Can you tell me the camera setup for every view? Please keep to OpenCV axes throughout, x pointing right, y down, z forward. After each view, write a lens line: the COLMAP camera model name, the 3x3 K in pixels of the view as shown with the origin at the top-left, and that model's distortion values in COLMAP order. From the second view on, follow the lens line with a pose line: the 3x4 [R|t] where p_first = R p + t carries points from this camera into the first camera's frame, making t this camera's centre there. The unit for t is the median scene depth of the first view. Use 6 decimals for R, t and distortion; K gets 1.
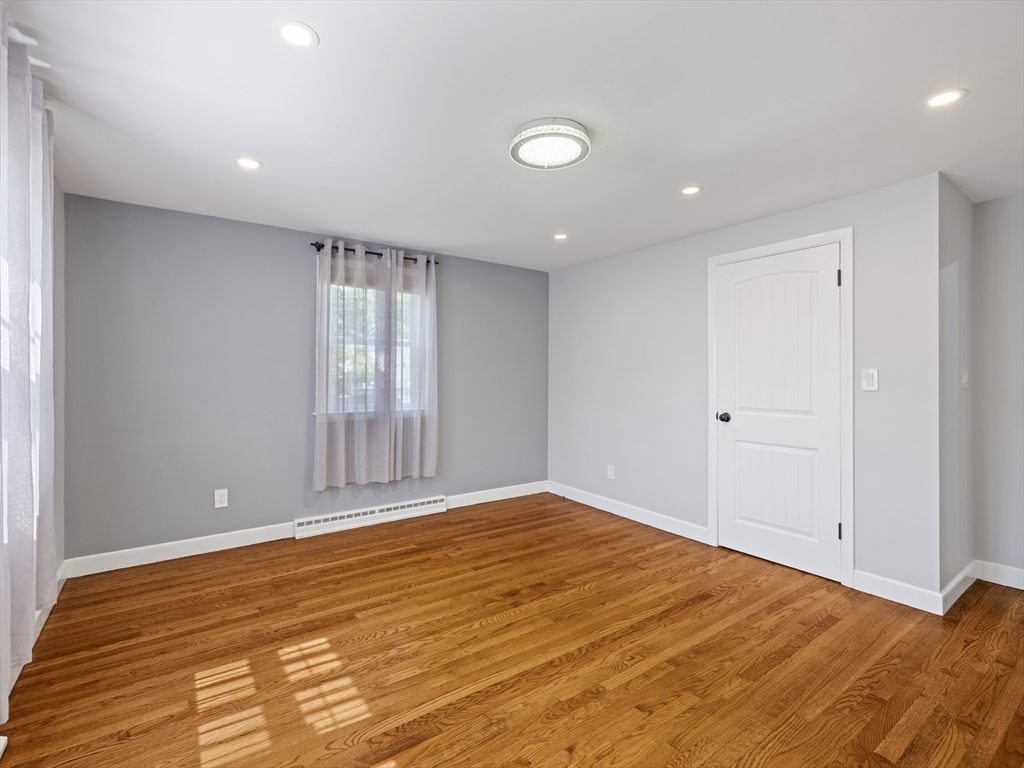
lens RADIAL K [[475.2, 0, 502.6], [0, 475.2, 387.4], [0, 0, 1]] dist [-0.005273, 0.003221]
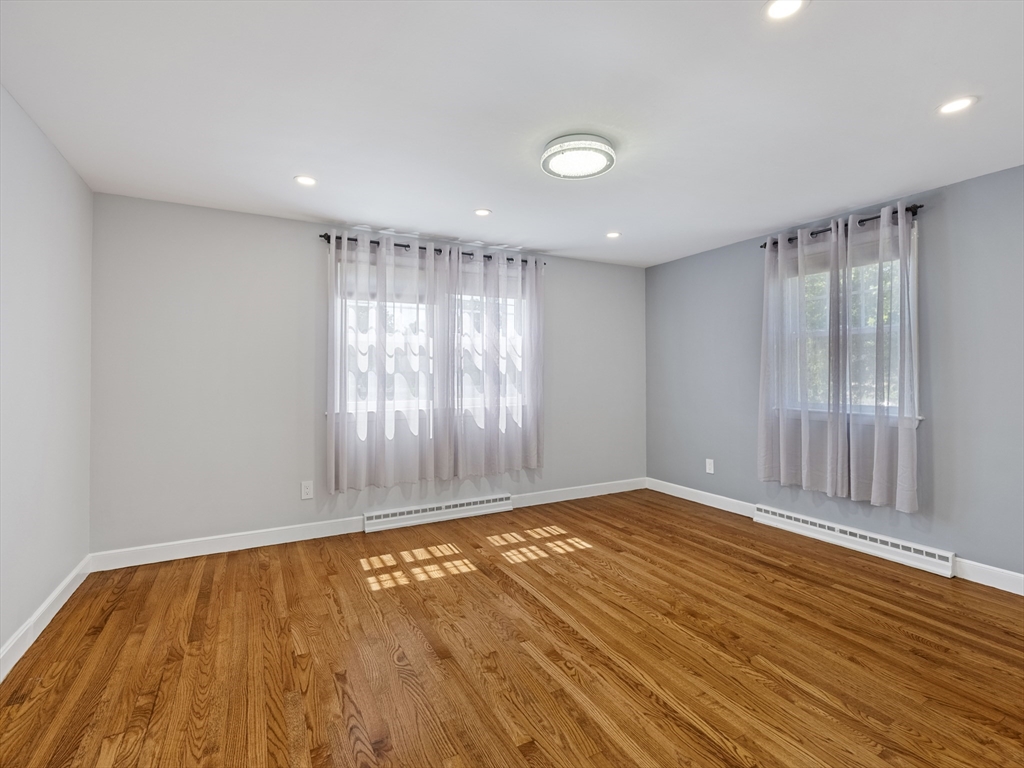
lens RADIAL K [[475.2, 0, 521.0], [0, 475.2, 376.1], [0, 0, 1]] dist [-0.005273, 0.003221]
pose [[-0.096085, 0.002023, -0.995371, 0.977581], [-0.024394, 0.999693, 0.004387, -0.006374], [0.995074, 0.024702, -0.096006, 0.788398]]
